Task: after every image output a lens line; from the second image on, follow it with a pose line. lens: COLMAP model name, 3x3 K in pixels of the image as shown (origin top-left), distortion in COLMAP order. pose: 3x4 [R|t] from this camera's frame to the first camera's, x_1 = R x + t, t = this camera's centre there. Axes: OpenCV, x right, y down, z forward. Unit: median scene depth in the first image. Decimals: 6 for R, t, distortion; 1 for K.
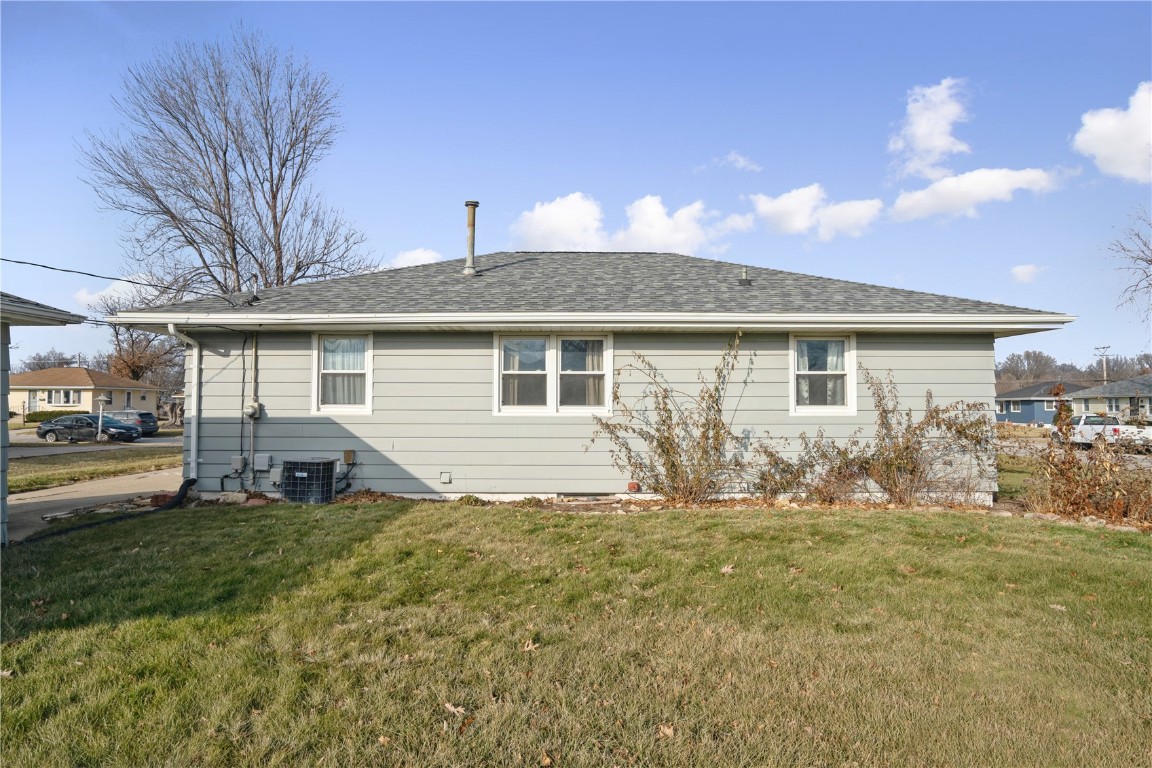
lens RADIAL K [[622.3, 0, 579.5], [0, 622.3, 390.0], [0, 0, 1]] dist [-0.021260, 0.000051]
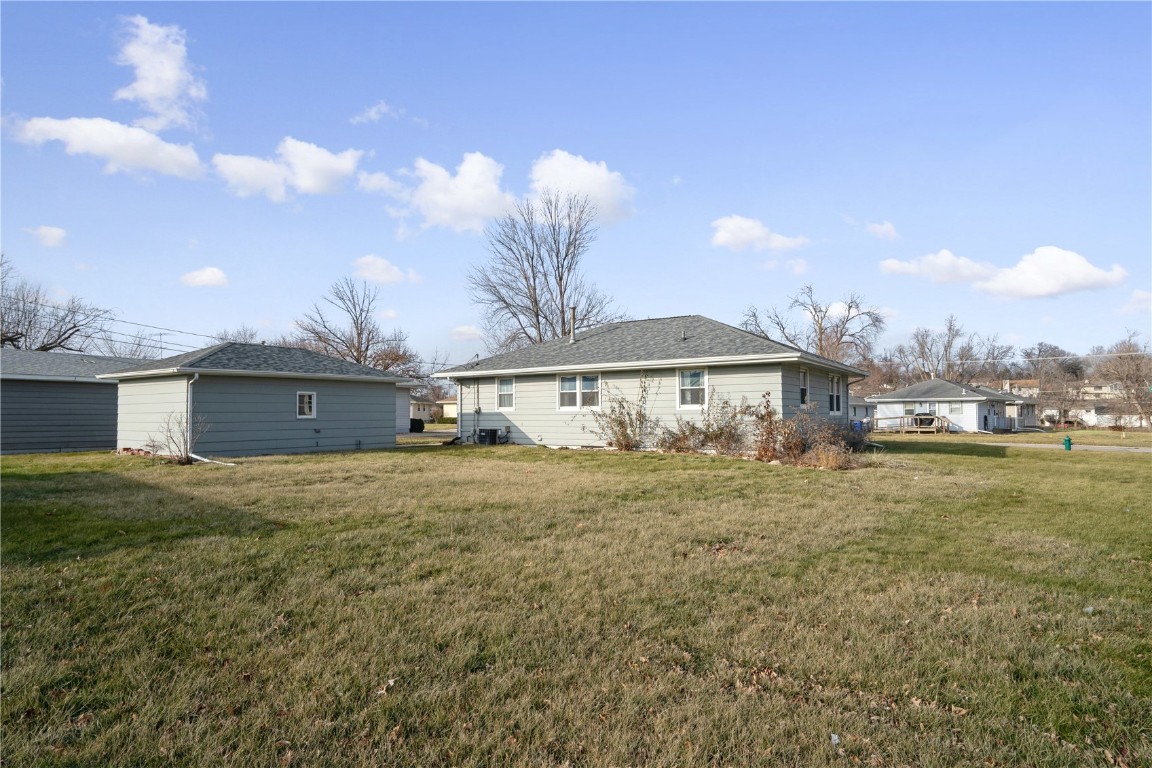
lens RADIAL K [[622.3, 0, 575.5], [0, 622.3, 388.8], [0, 0, 1]] dist [-0.021260, 0.000051]
pose [[0.824488, -0.028130, -0.565180, 1.193912], [0.021941, 0.999602, -0.017746, 0.002141], [0.565454, 0.002231, 0.824777, -0.820236]]
